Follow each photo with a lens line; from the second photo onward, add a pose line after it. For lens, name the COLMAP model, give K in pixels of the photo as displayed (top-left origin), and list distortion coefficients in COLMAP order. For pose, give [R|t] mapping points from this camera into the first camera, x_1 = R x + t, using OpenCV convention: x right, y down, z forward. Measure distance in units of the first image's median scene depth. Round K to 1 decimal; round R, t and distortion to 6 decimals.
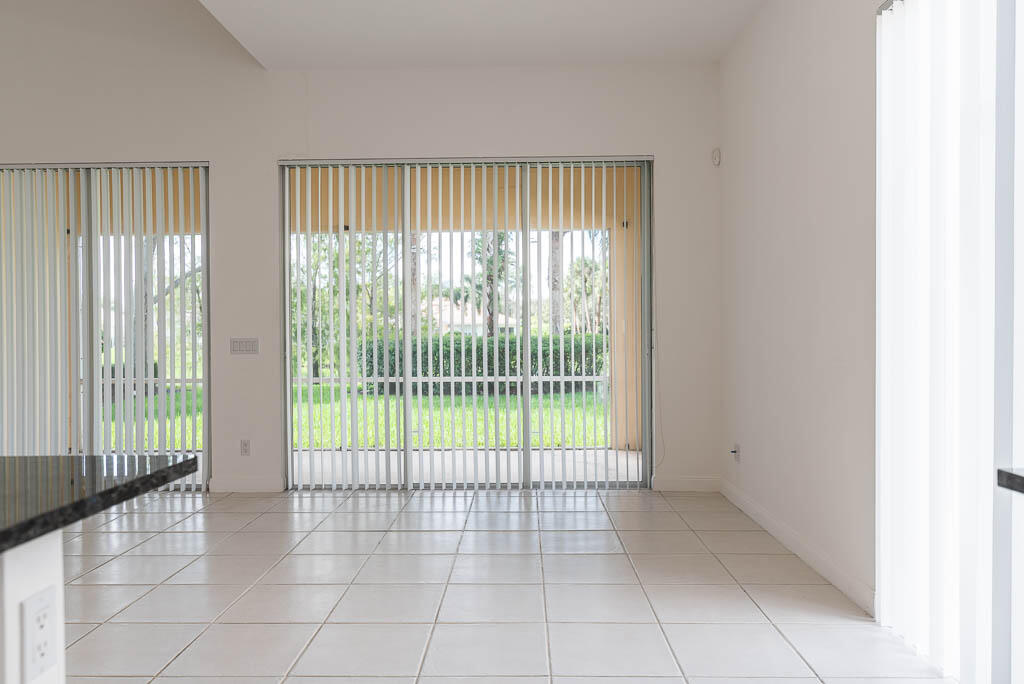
lens RADIAL K [[742.1, 0, 511.0], [0, 742.1, 339.2], [0, 0, 1]] dist [-0.014206, -0.003193]
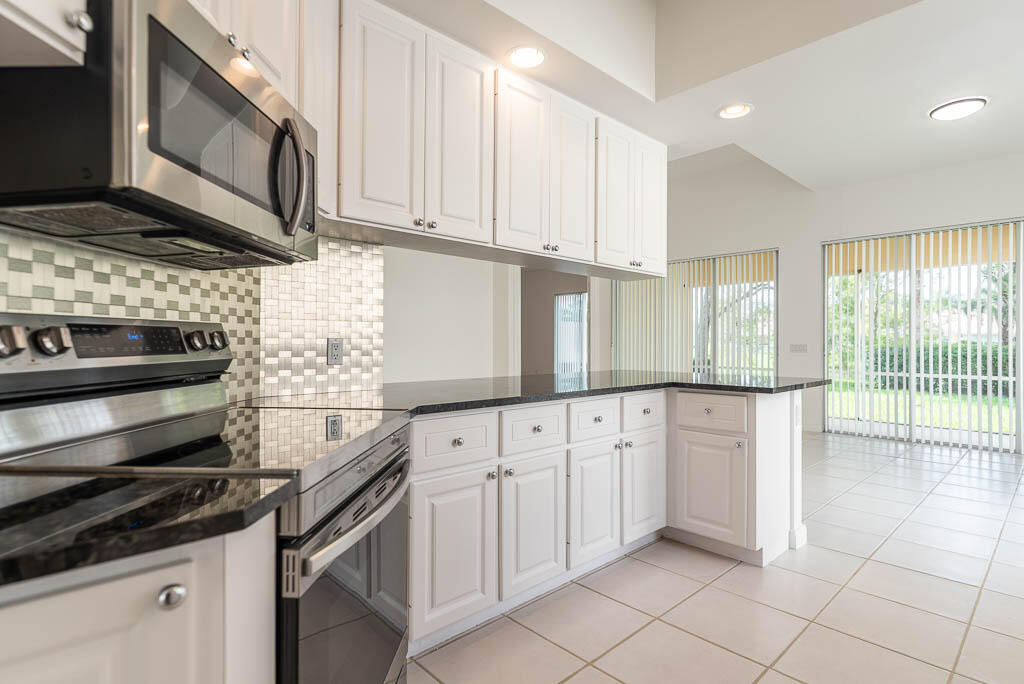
lens RADIAL K [[517.5, 0, 511.6], [0, 517.5, 343.1], [0, 0, 1]] dist [-0.004718, -0.001751]
pose [[0.695256, 0.008136, -0.718716, 0.035598], [-0.010653, 0.999943, 0.001015, 0.001505], [0.718683, 0.006951, 0.695303, -0.240808]]
